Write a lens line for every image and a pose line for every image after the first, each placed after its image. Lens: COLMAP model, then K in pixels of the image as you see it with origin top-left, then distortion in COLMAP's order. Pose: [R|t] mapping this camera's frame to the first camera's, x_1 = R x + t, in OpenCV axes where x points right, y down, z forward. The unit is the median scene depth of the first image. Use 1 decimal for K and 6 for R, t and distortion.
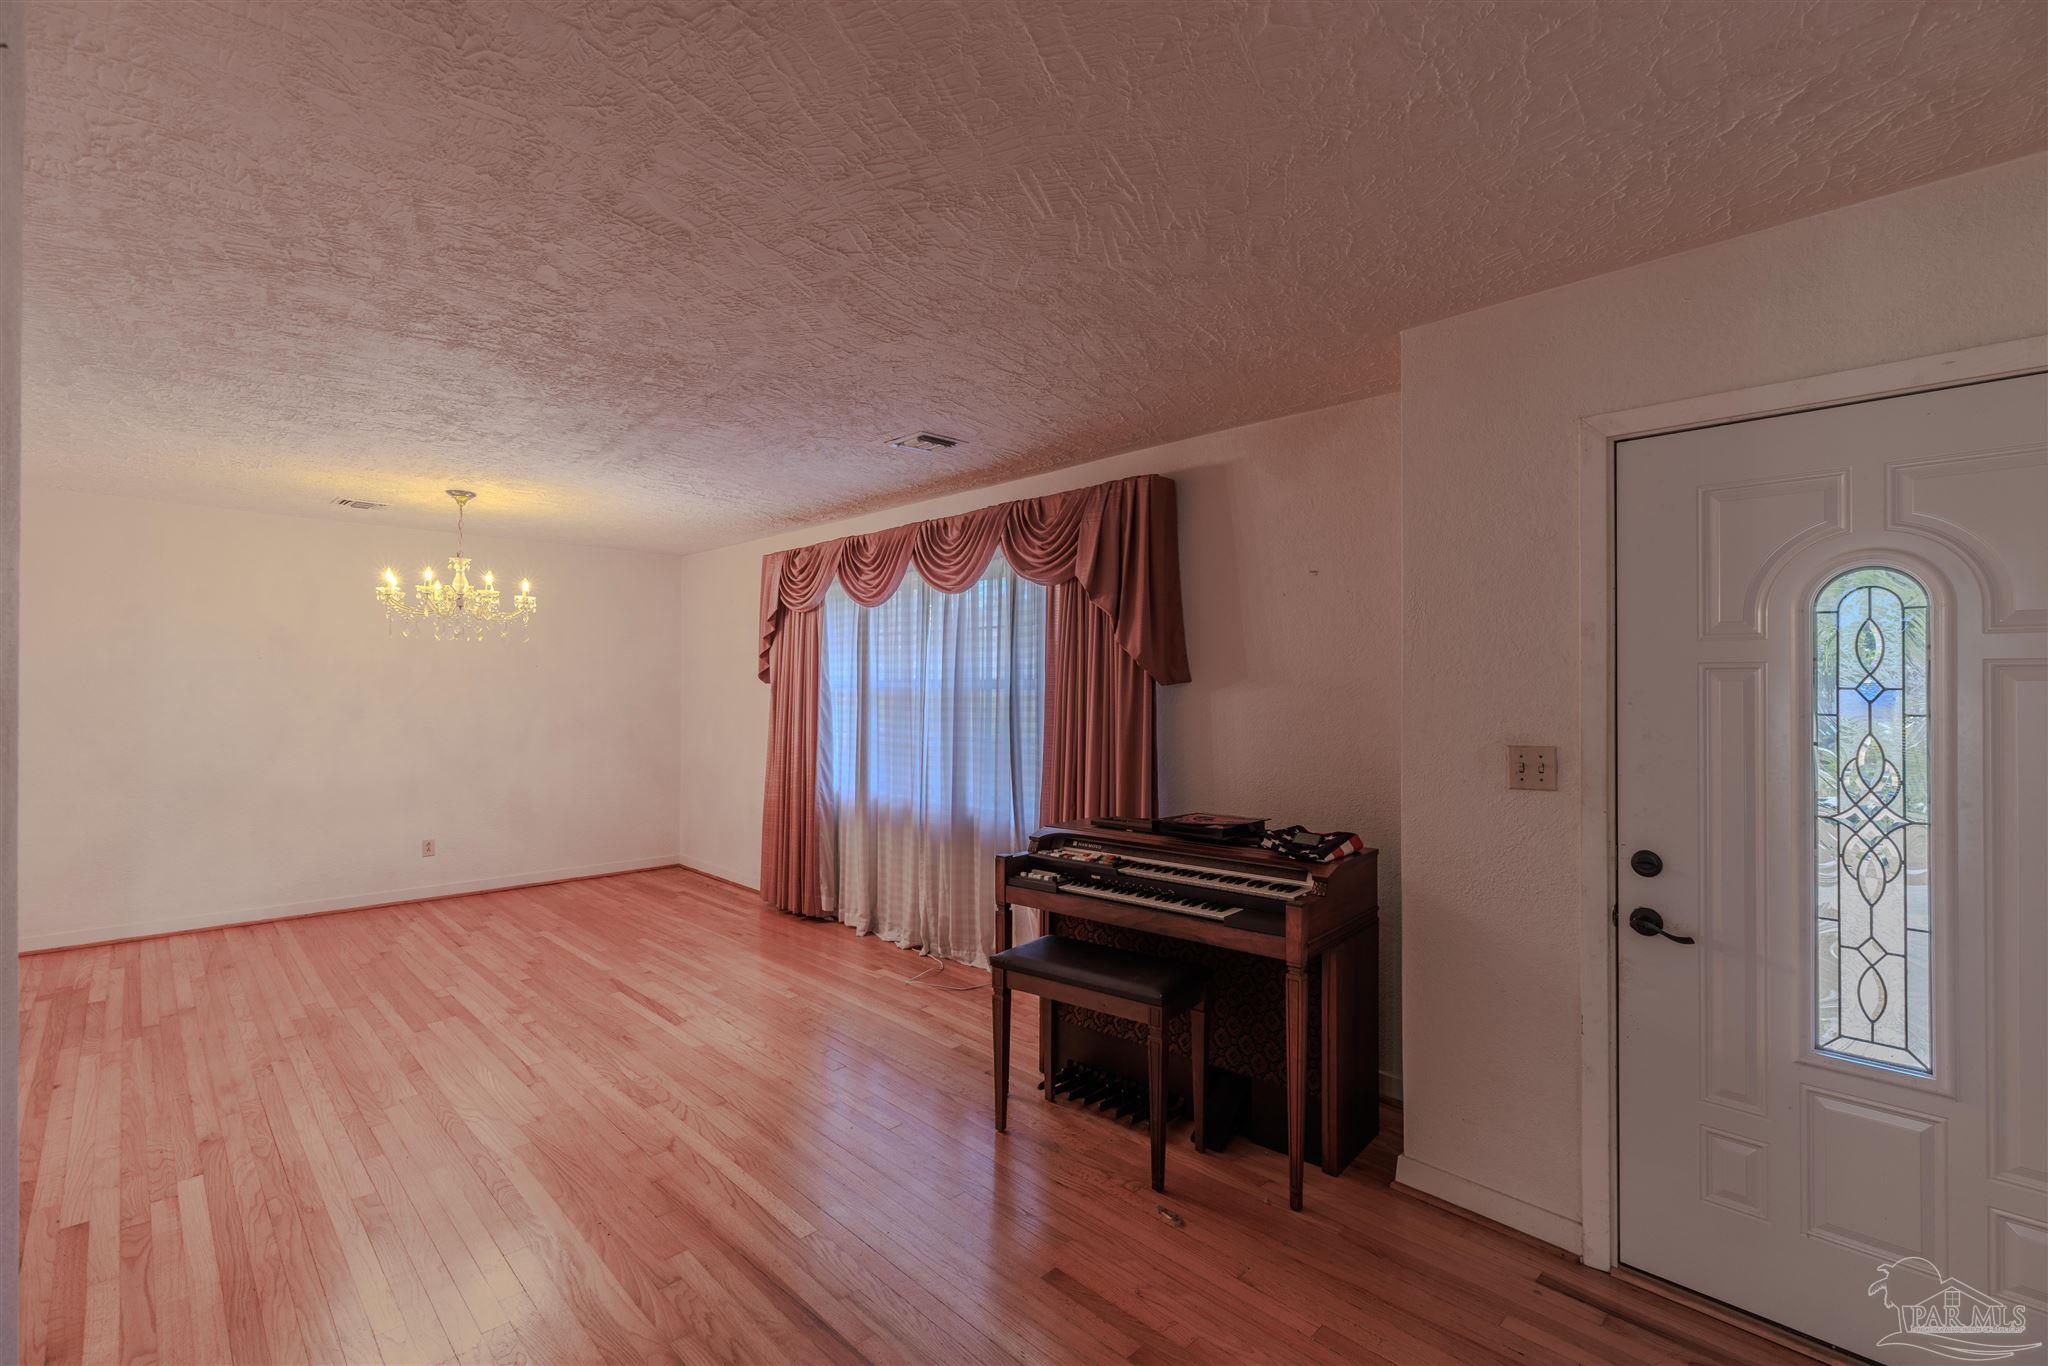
lens RADIAL K [[917.7, 0, 1026.4], [0, 917.7, 677.3], [0, 0, 1]] dist [0.001403, -0.000040]
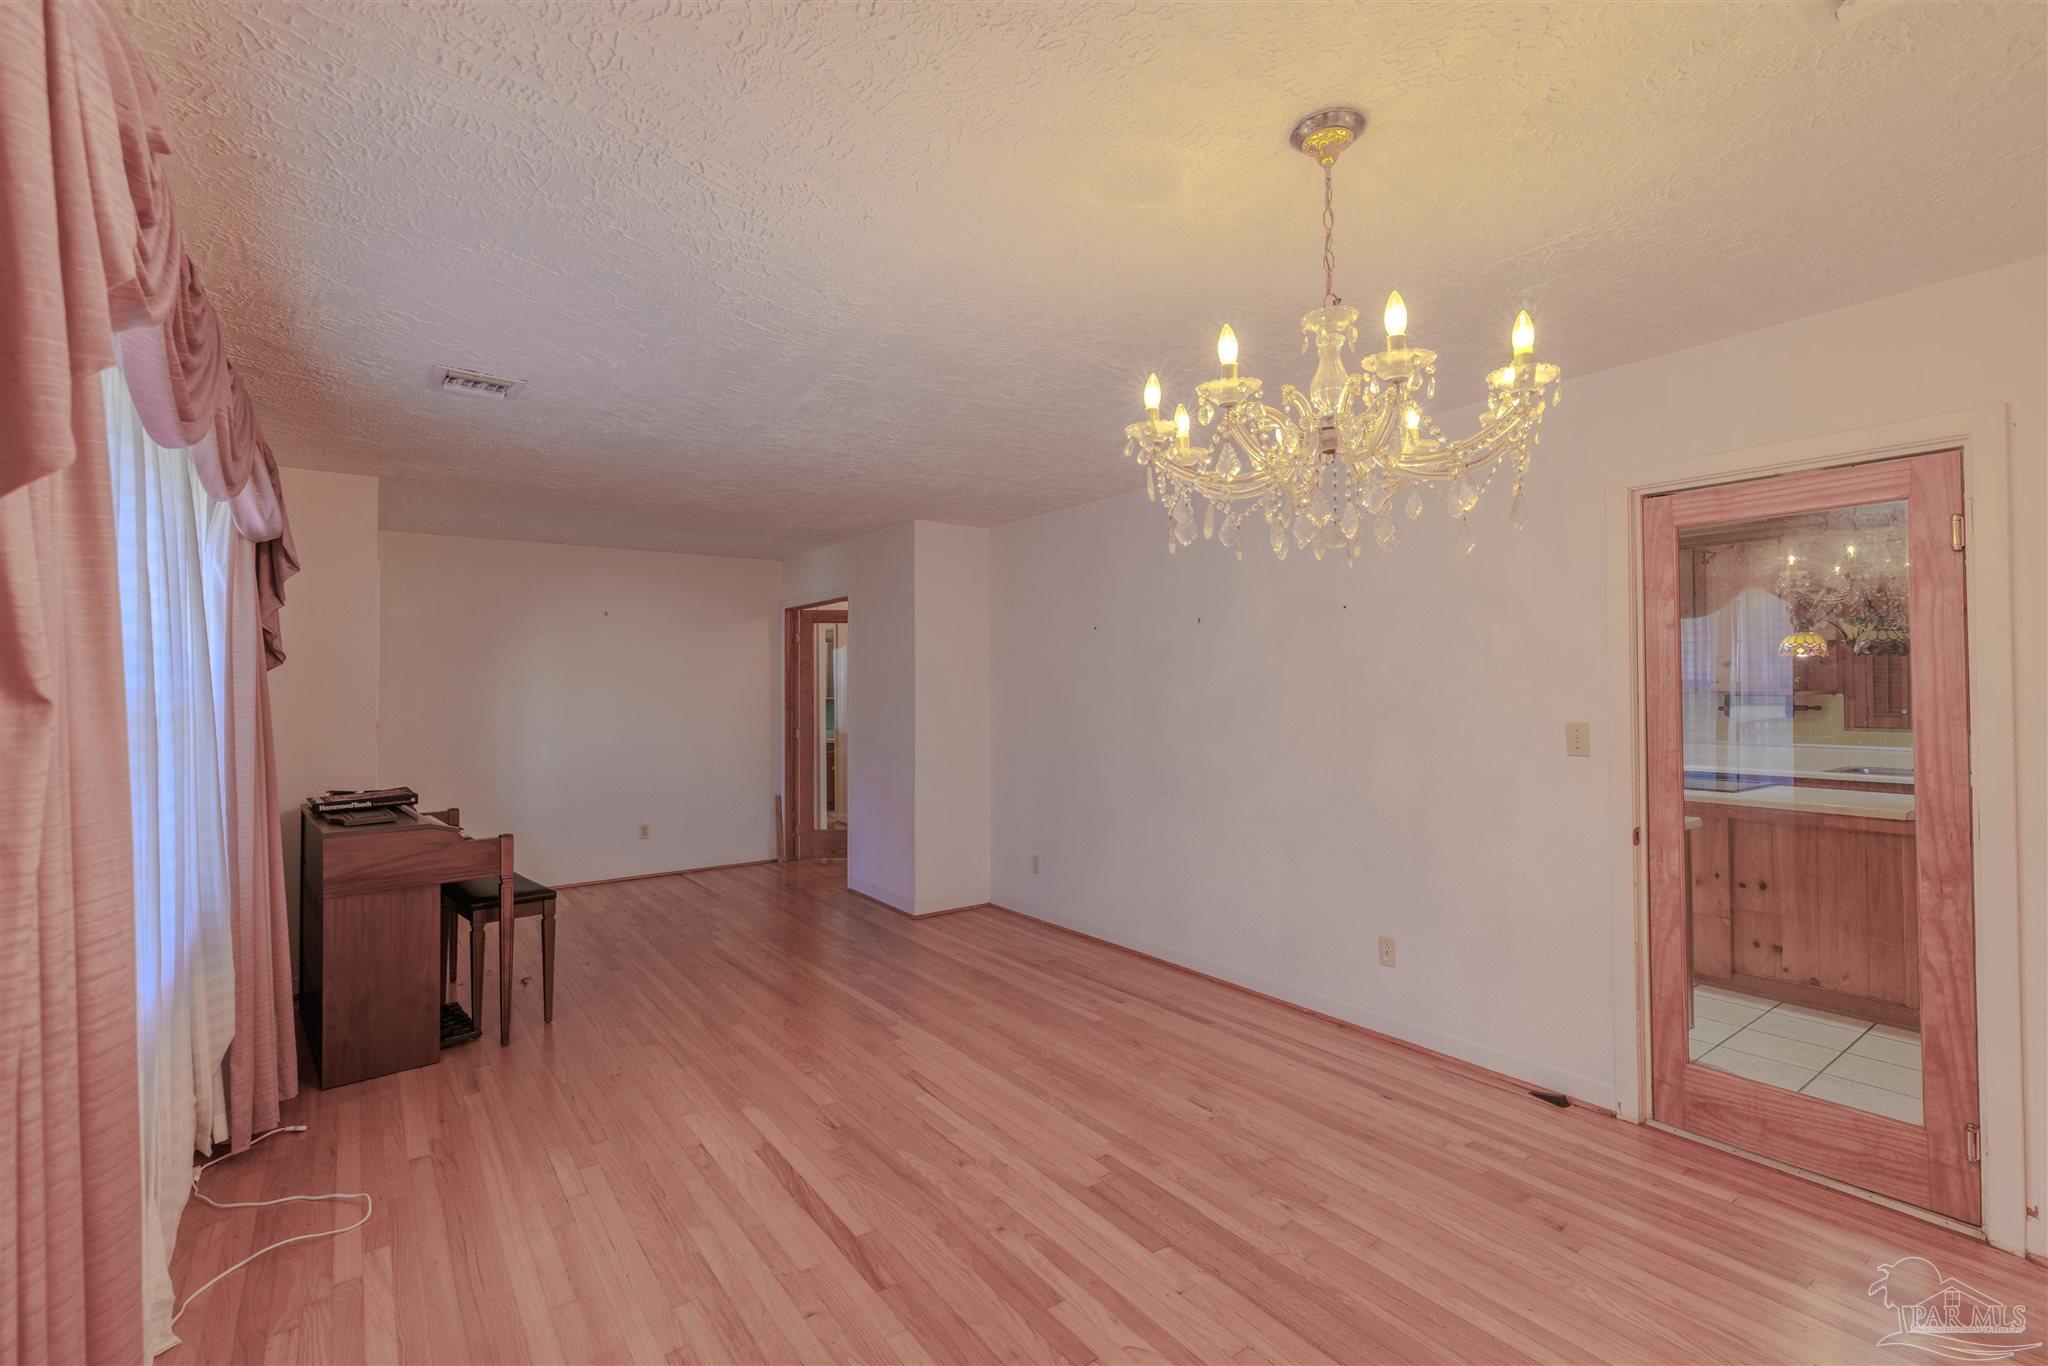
lens RADIAL K [[917.7, 0, 1022.4], [0, 917.7, 683.9], [0, 0, 1]] dist [0.001403, -0.000040]
pose [[-0.989219, 0.003722, 0.146398, -0.742117], [0.002354, 0.999952, -0.009514, 0.017575], [-0.146426, -0.009066, -0.989180, 1.828015]]
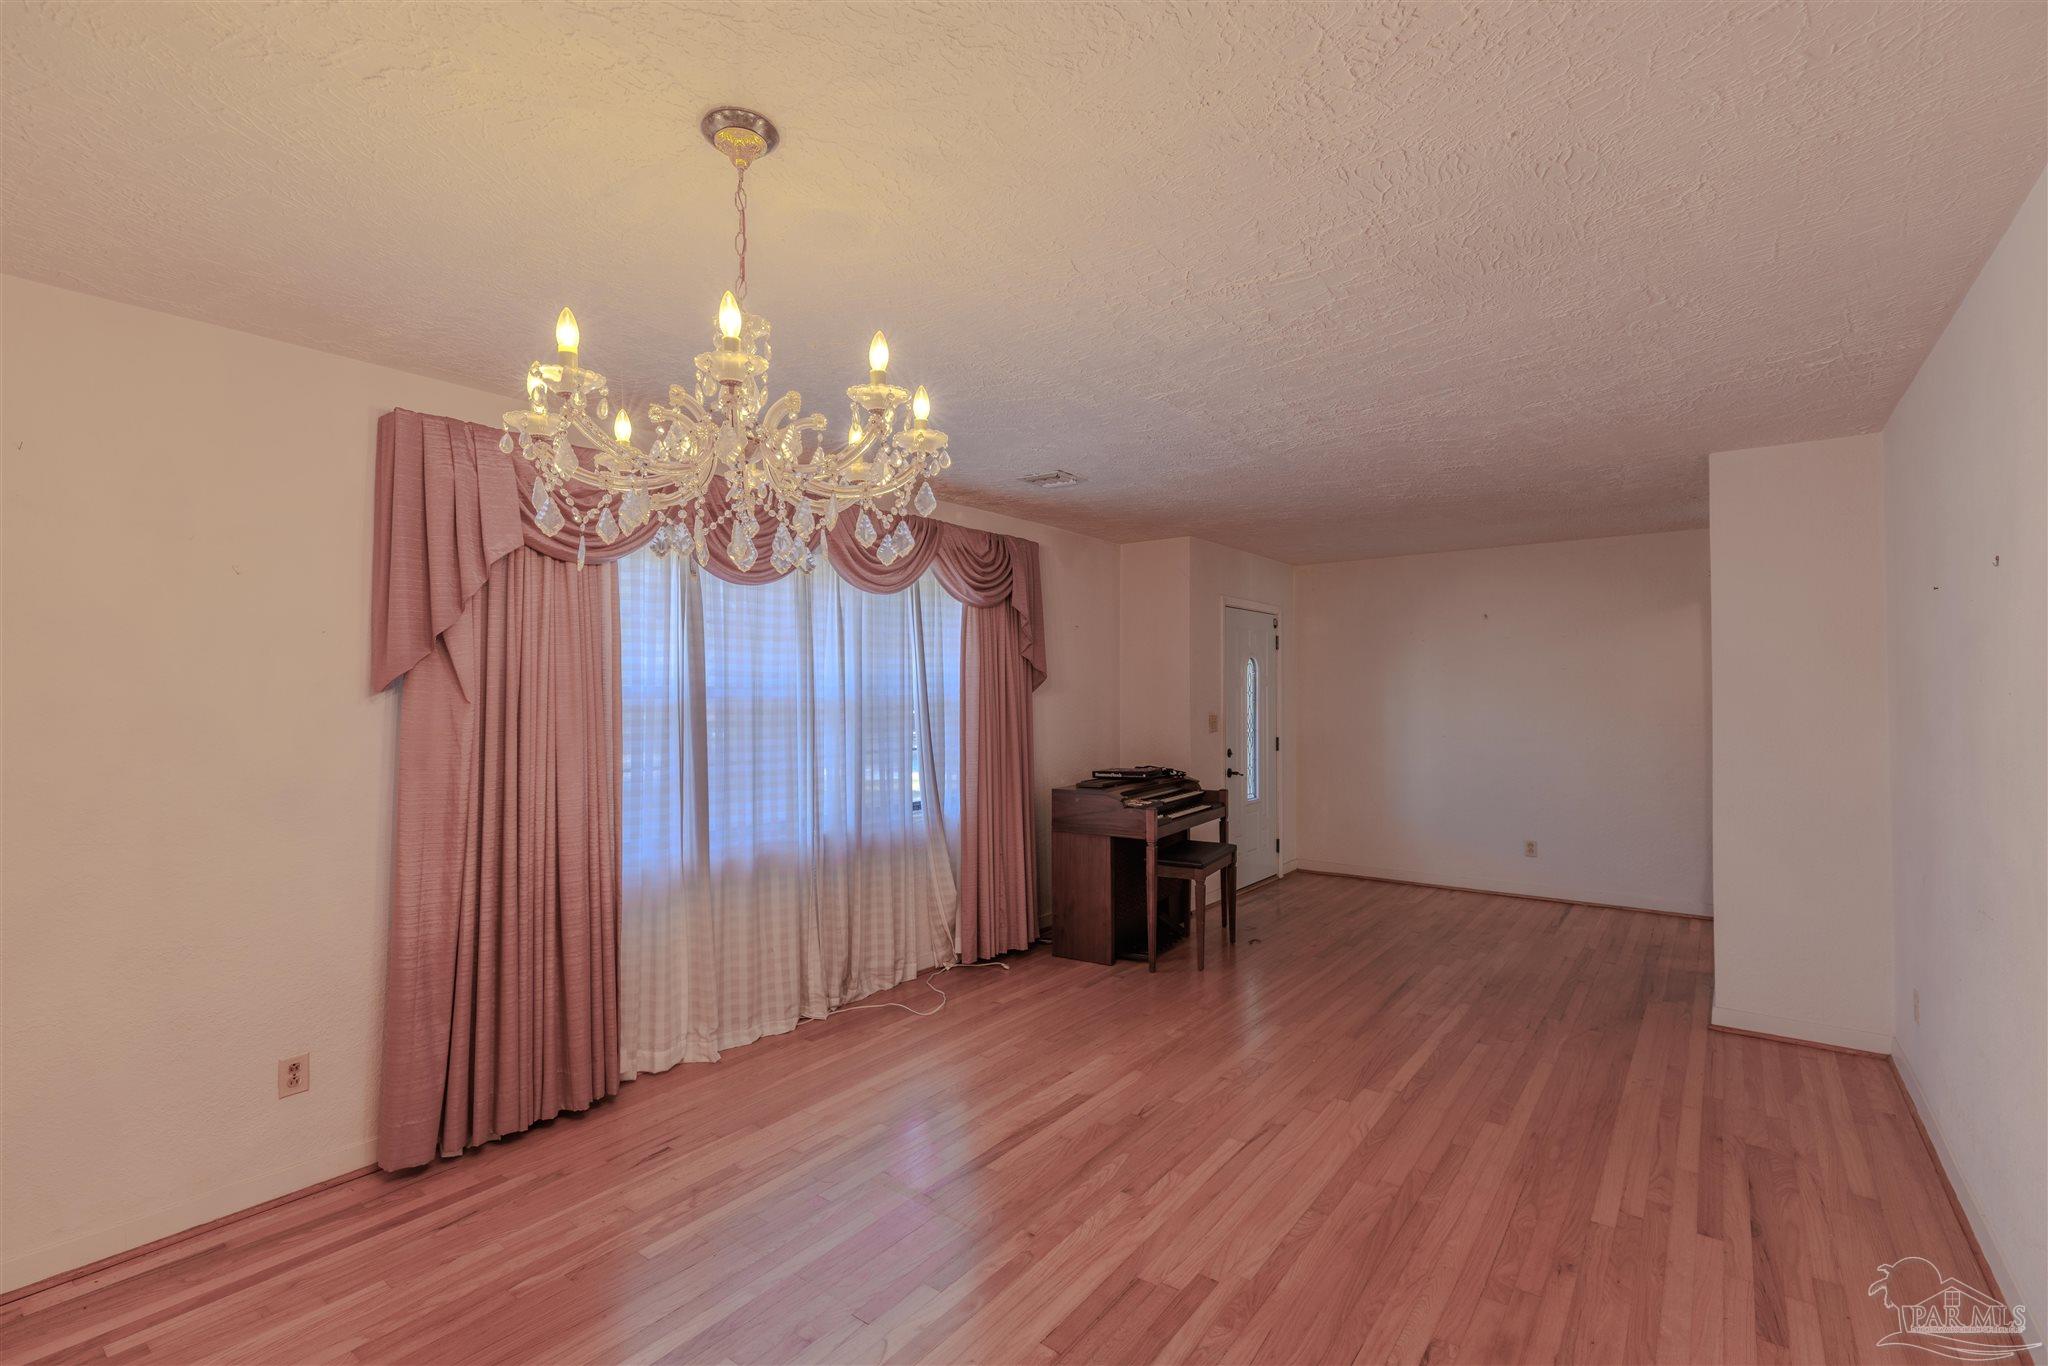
lens RADIAL K [[917.7, 0, 1023.9], [0, 917.7, 687.9], [0, 0, 1]] dist [0.001403, -0.000040]
pose [[-0.143202, 0.001982, 0.989692, -1.293027], [-0.008949, 0.999955, -0.003297, 0.008788], [-0.989653, -0.009329, -0.143177, 1.271503]]
